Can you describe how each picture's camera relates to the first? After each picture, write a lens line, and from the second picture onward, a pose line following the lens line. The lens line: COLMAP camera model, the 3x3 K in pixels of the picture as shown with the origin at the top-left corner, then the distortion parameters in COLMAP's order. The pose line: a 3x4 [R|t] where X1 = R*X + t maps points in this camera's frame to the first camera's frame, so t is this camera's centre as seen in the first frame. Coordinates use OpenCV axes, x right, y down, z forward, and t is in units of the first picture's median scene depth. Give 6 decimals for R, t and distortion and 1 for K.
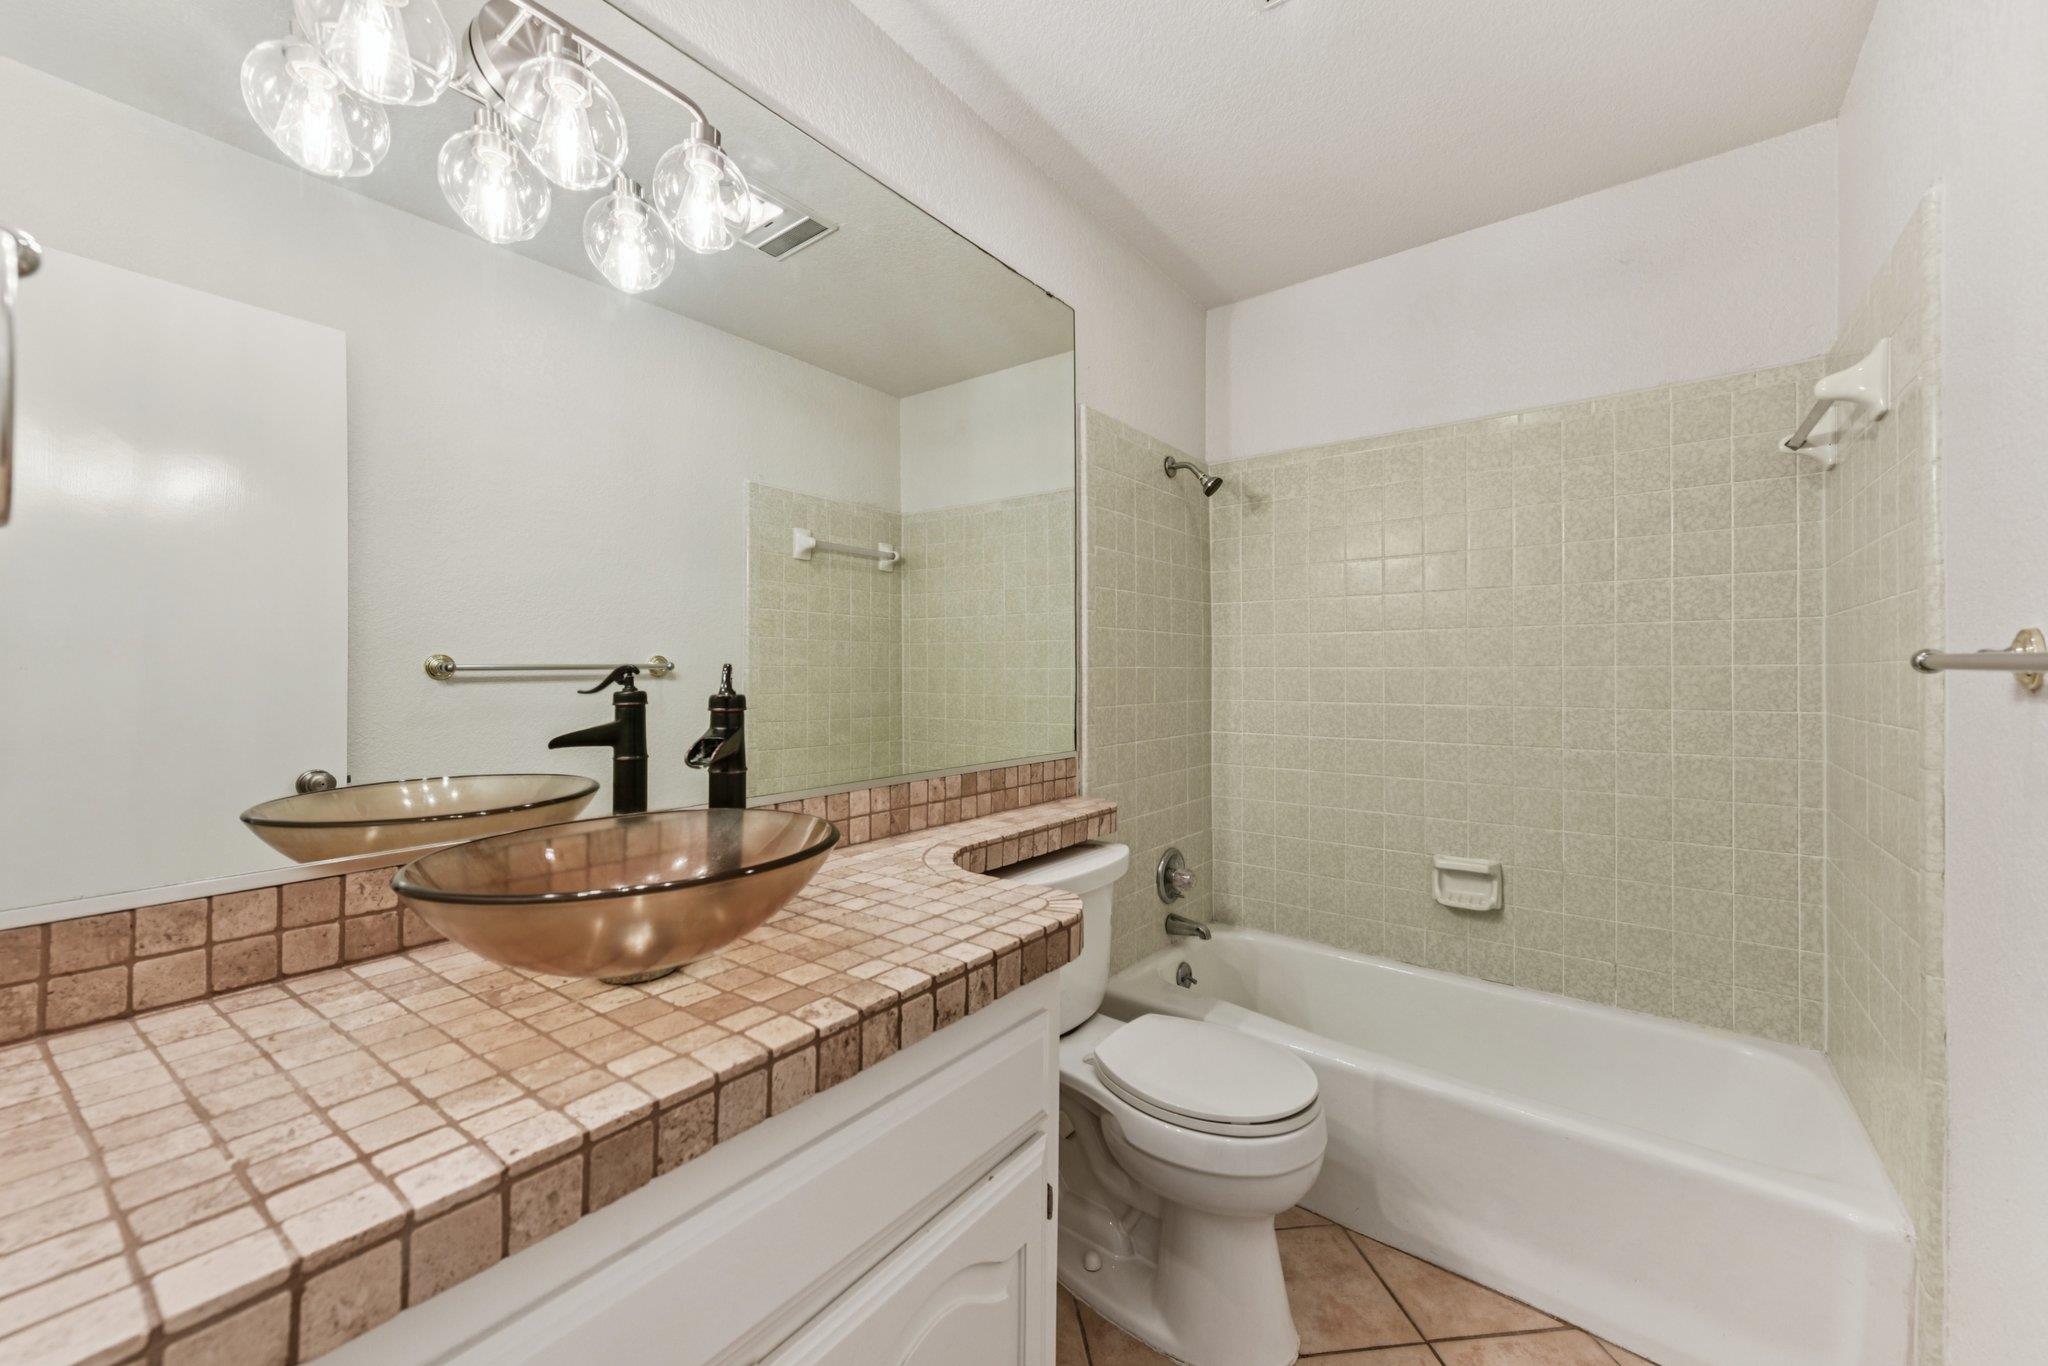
lens RADIAL K [[790.9, 0, 1033.3], [0, 790.9, 661.7], [0, 0, 1]] dist [0.040696, 0.000111]
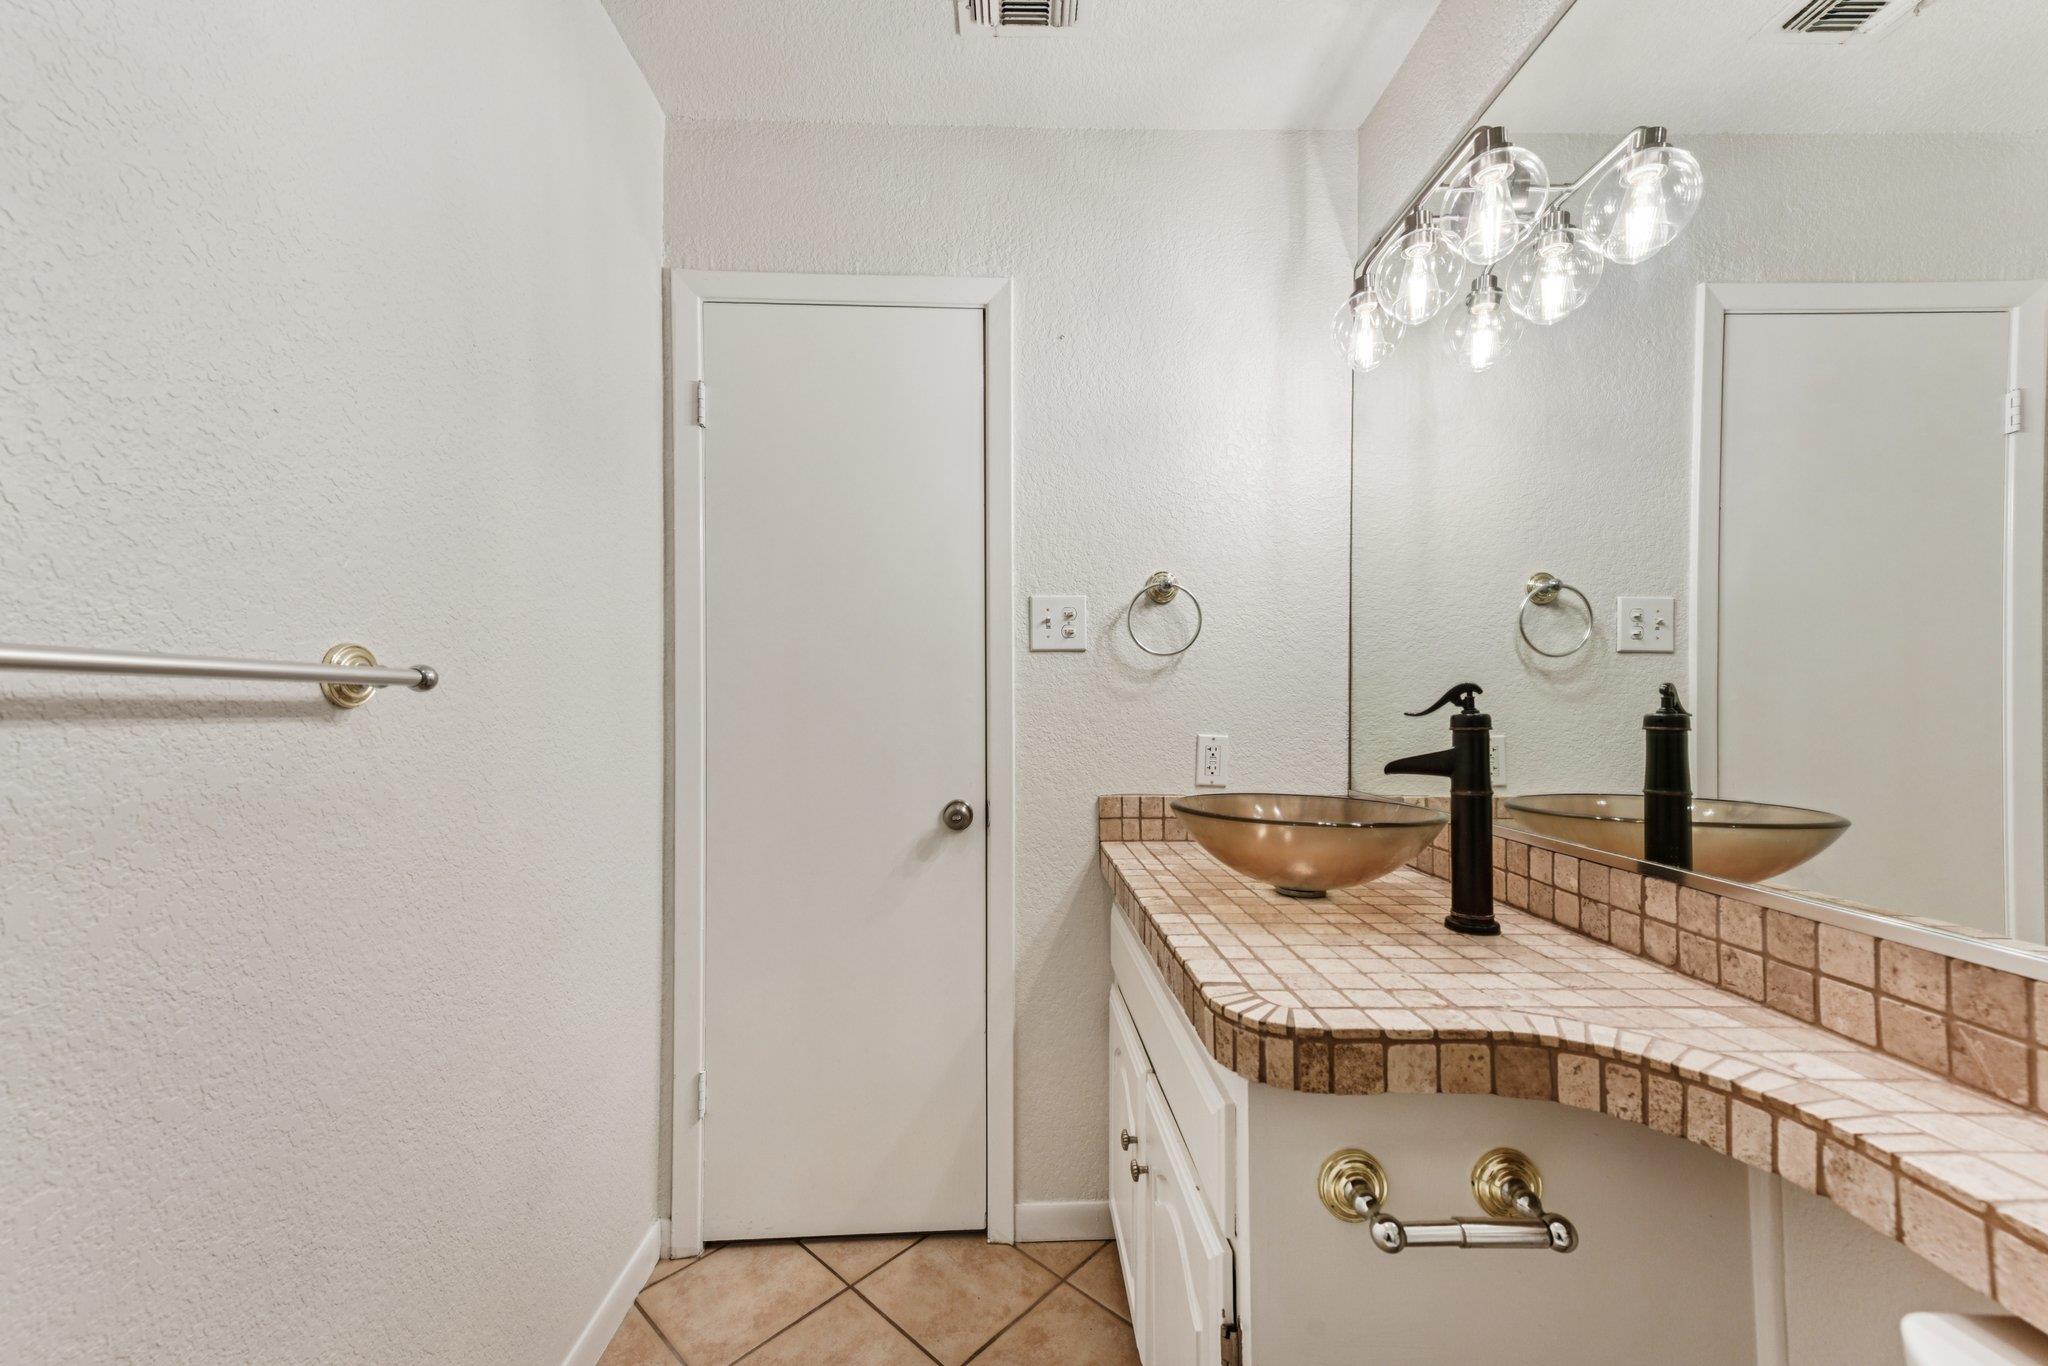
lens RADIAL K [[806.1, 0, 1030.1], [0, 806.1, 691.0], [0, 0, 1]] dist [0.032993, -0.000014]
pose [[-0.775668, -0.001202, -0.631140, 0.706541], [0.013365, 0.999743, -0.018329, 0.019974], [0.630999, -0.022652, -0.775453, 1.507452]]
